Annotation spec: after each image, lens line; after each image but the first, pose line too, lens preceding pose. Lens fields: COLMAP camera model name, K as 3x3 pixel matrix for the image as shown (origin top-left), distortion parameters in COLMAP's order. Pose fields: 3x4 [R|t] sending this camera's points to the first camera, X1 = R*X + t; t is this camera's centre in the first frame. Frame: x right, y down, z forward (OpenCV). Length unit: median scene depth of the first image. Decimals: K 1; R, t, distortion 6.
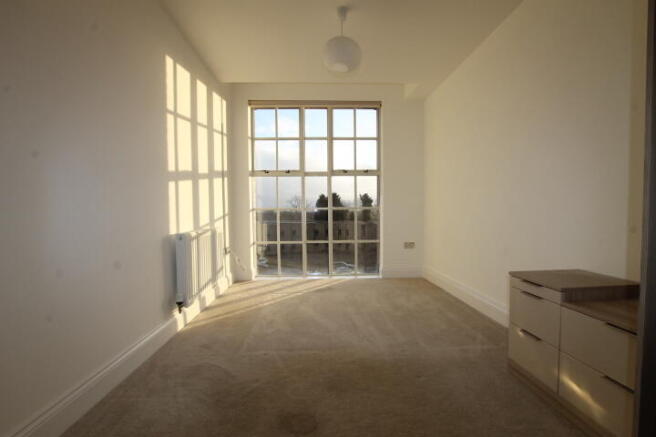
lens RADIAL K [[309.3, 0, 325.9], [0, 309.3, 225.4], [0, 0, 1]] dist [-0.042876, 0.011220]
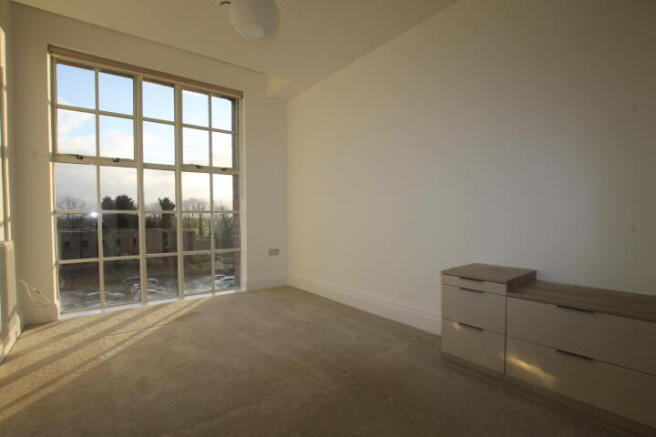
lens RADIAL K [[309.3, 0, 325.9], [0, 309.3, 225.4], [0, 0, 1]] dist [-0.042876, 0.011220]
pose [[0.814677, -0.012550, 0.579779, -0.143984], [0.024063, 0.999636, -0.012174, -0.001309], [-0.579416, 0.023869, 0.814683, 0.148510]]
